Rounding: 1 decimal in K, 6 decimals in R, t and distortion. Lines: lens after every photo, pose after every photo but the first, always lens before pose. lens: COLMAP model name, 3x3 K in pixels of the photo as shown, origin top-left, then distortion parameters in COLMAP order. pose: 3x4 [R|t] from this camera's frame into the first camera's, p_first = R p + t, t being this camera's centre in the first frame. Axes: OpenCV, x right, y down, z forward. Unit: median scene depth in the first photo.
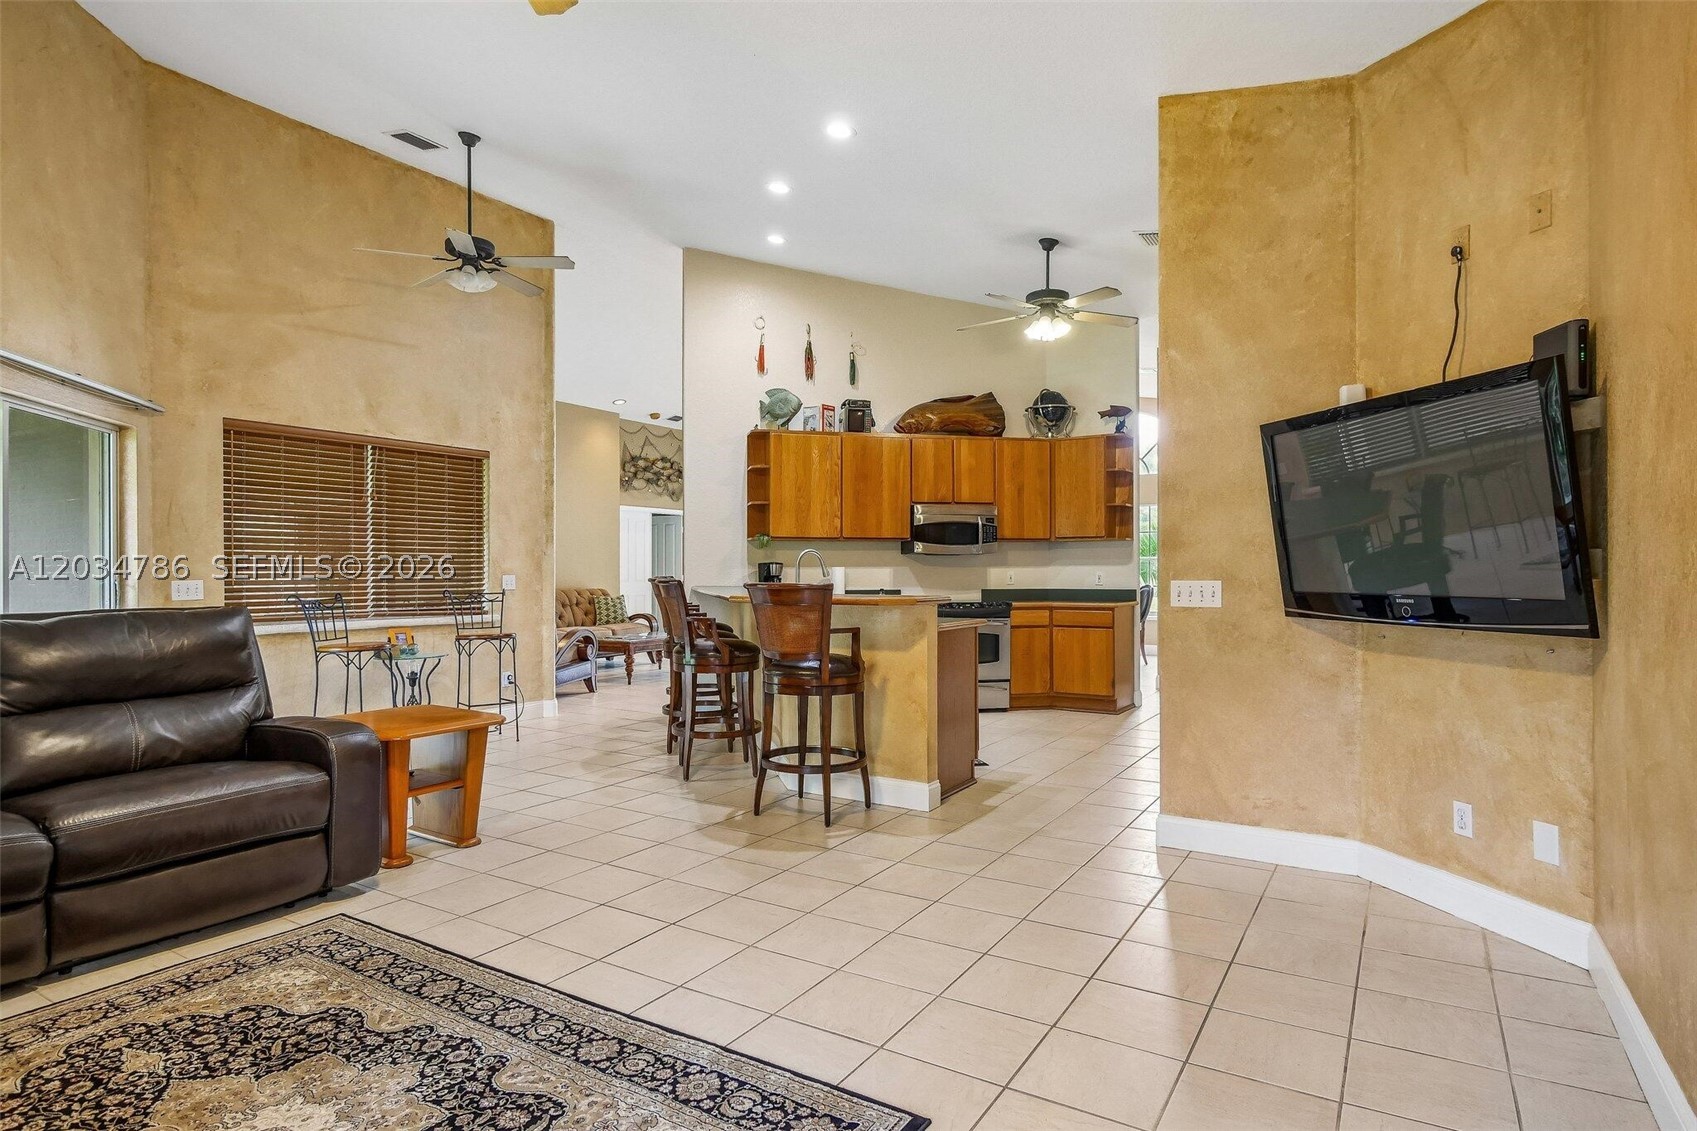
lens RADIAL K [[925.1, 0, 844.4], [0, 925.1, 570.6], [0, 0, 1]] dist [-0.001935, -0.000434]
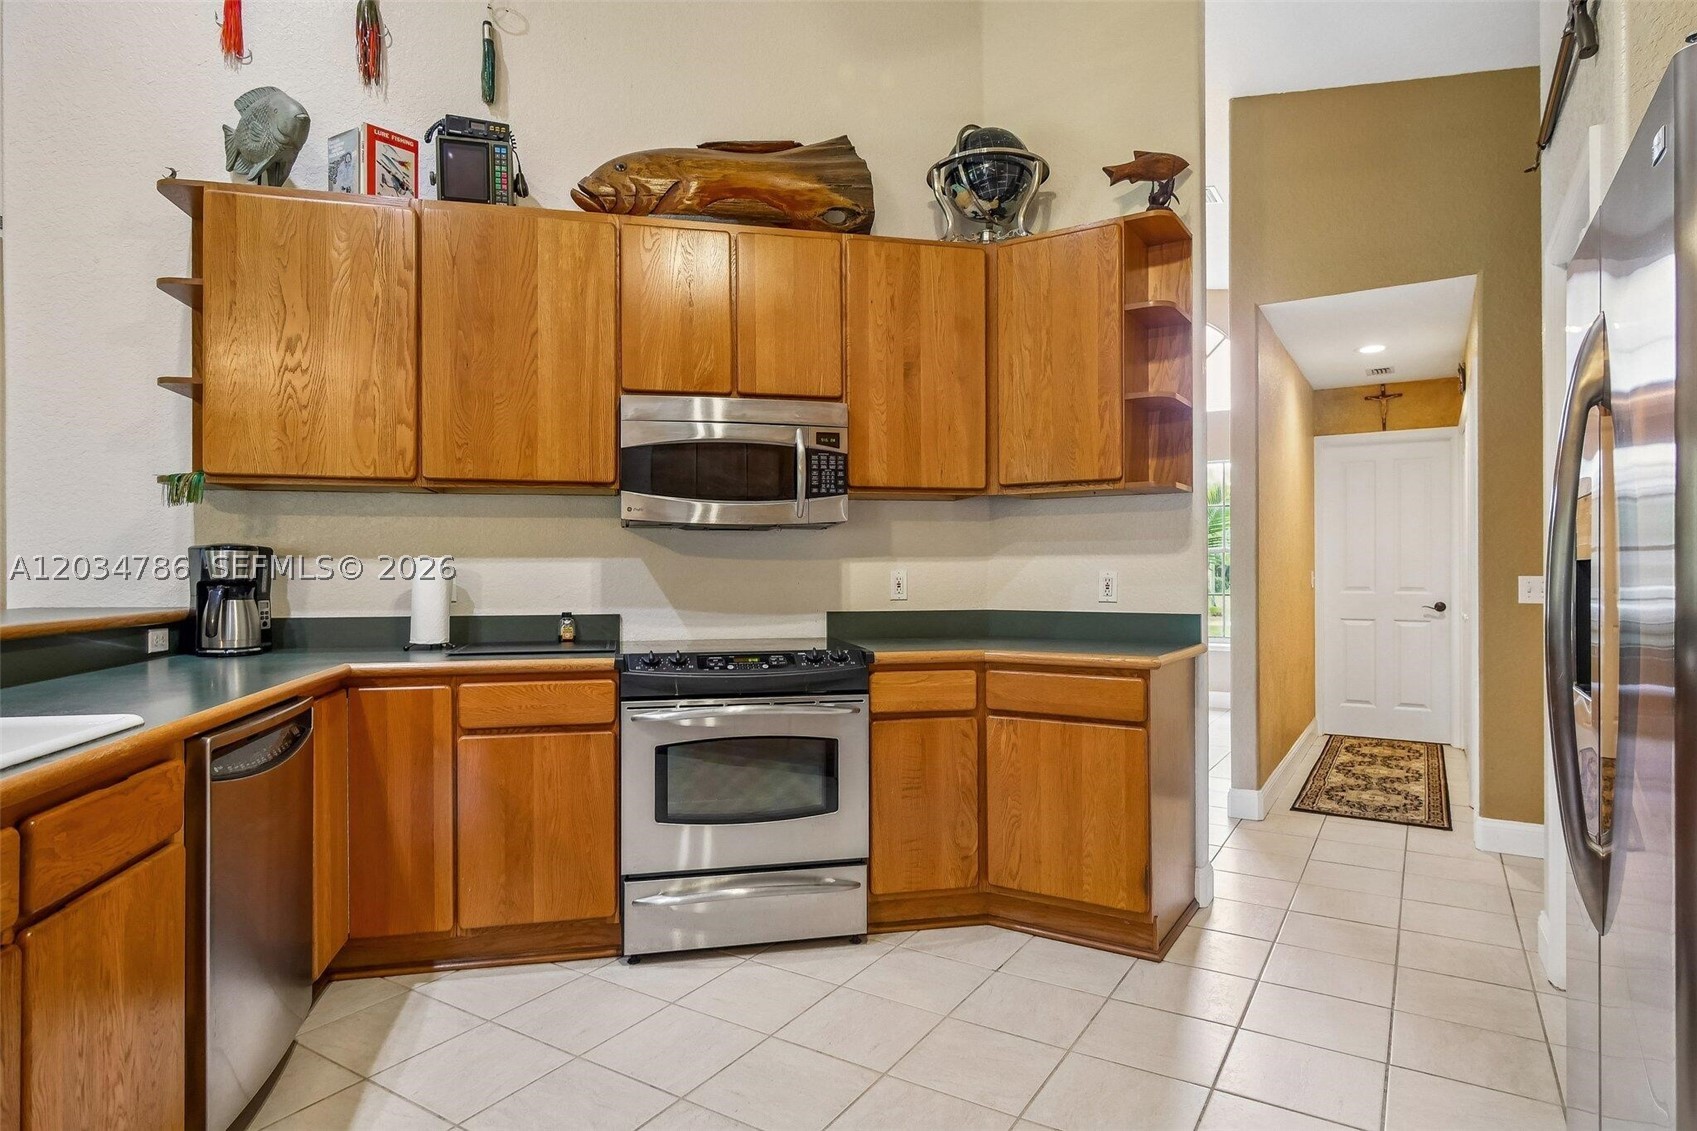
lens RADIAL K [[925.1, 0, 852.9], [0, 925.1, 565.1], [0, 0, 1]] dist [-0.001935, -0.000434]
pose [[0.999960, 0.000376, -0.008927, 0.171775], [-0.000405, 0.999995, -0.003201, 0.000355], [0.008926, 0.003205, 0.999955, 0.610836]]
